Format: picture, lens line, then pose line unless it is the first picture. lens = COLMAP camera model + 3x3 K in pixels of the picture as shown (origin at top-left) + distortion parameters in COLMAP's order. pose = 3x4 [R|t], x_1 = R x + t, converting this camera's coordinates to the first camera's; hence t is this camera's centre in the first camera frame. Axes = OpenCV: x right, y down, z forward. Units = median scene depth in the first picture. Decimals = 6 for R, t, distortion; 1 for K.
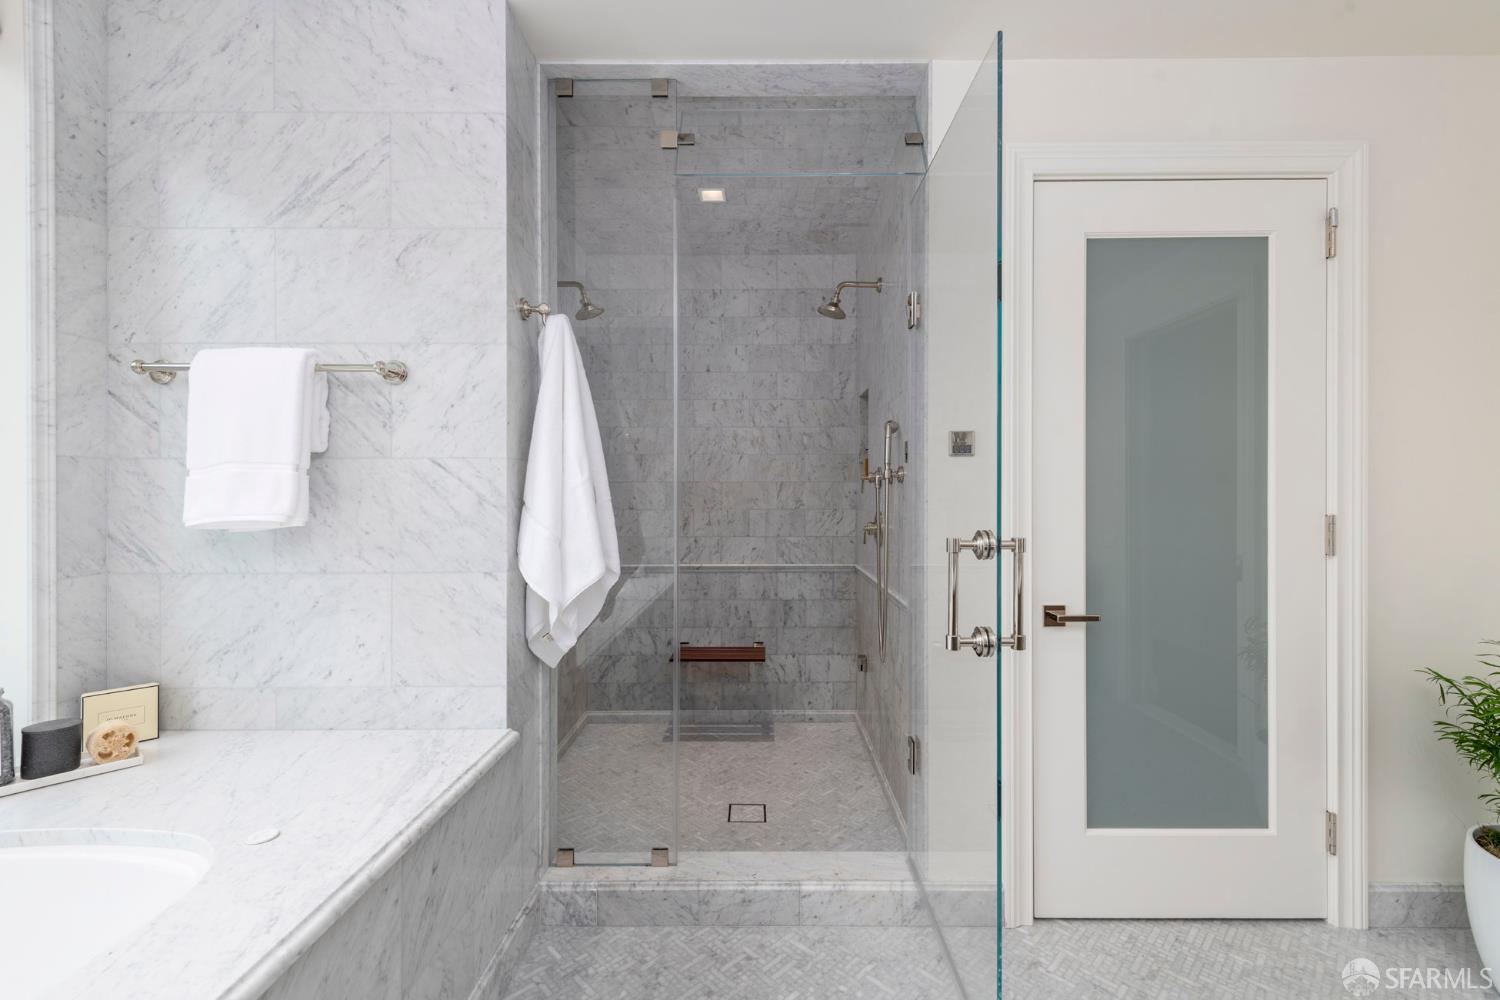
lens RADIAL K [[635.3, 0, 750.3], [0, 635.3, 496.4], [0, 0, 1]] dist [0.012526, -0.003599]
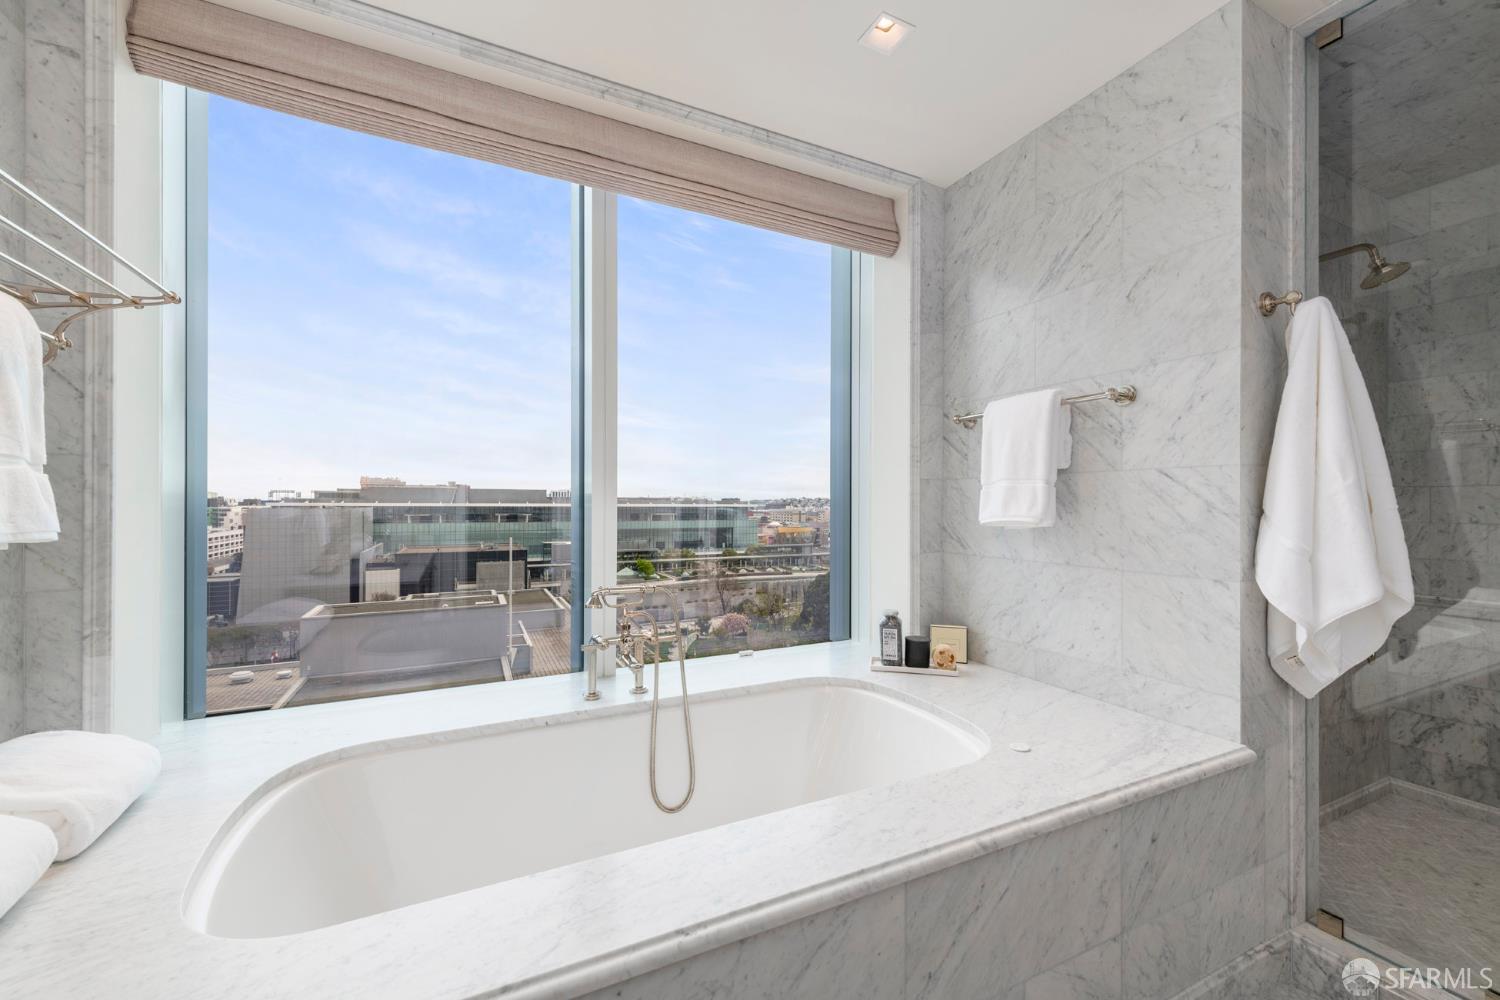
lens RADIAL K [[599.1, 0, 758.0], [0, 599.1, 500.8], [0, 0, 1]] dist [0.007924, -0.000741]
pose [[0.449556, -0.002661, -0.893248, 0.097845], [-0.004309, 0.999977, -0.005148, 0.002590], [0.893242, 0.006163, 0.449534, -0.063799]]
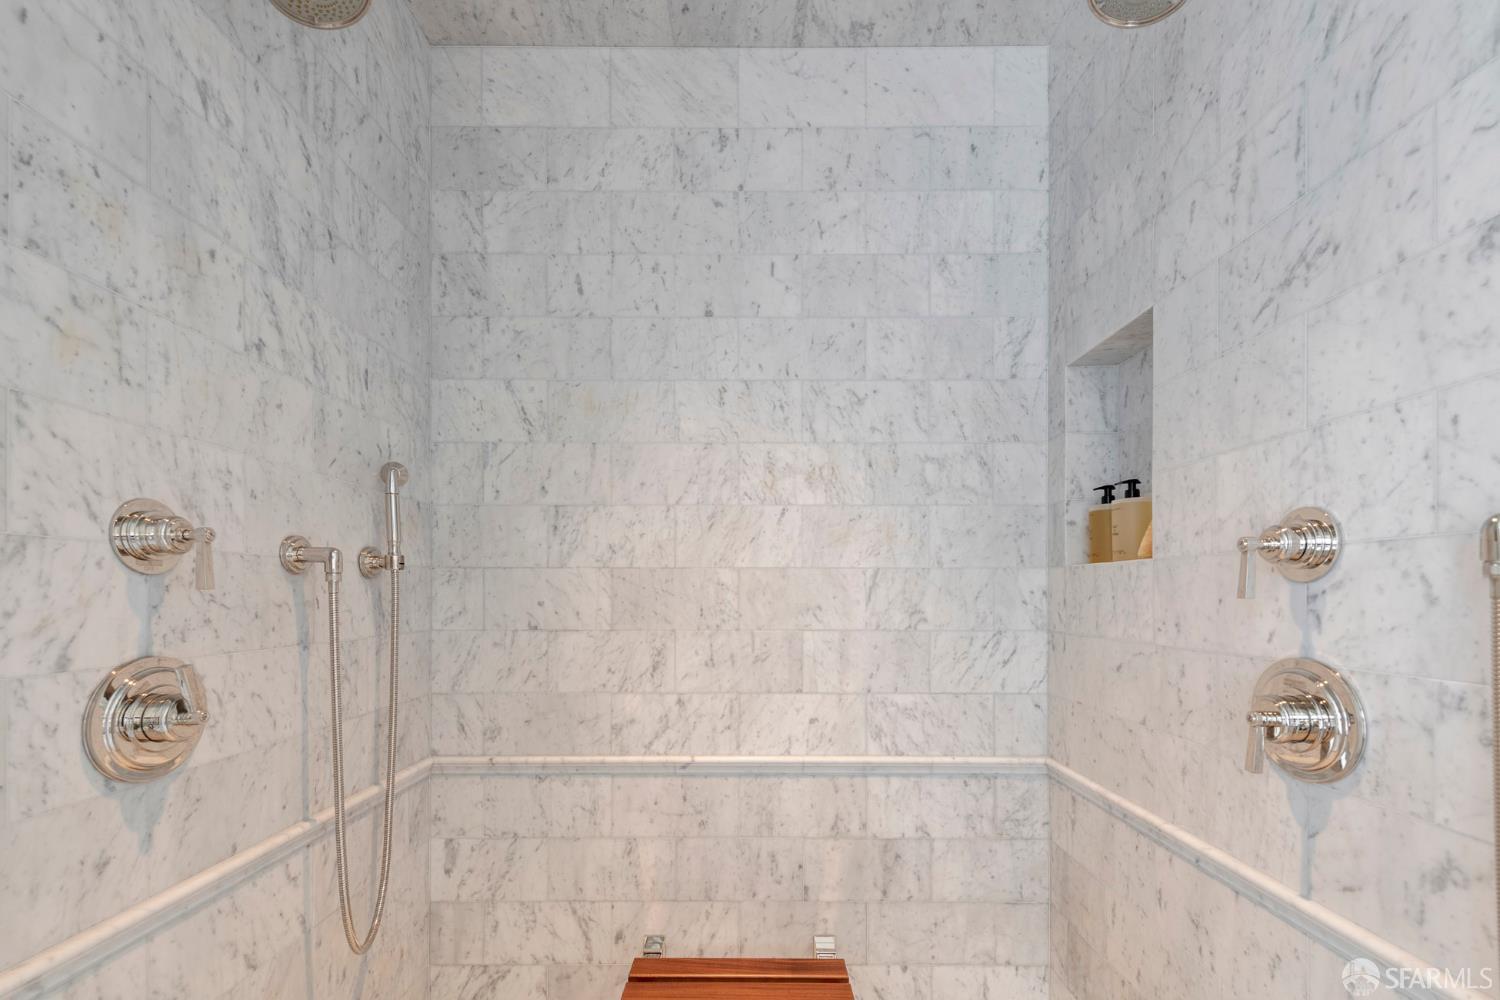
lens RADIAL K [[599.1, 0, 745.6], [0, 599.1, 489.1], [0, 0, 1]] dist [0.007924, -0.000741]
pose [[0.999931, 0.000409, 0.011775, -0.072388], [-0.000536, 0.999942, 0.010777, -0.129375], [-0.011770, -0.010783, 0.999873, 0.929342]]
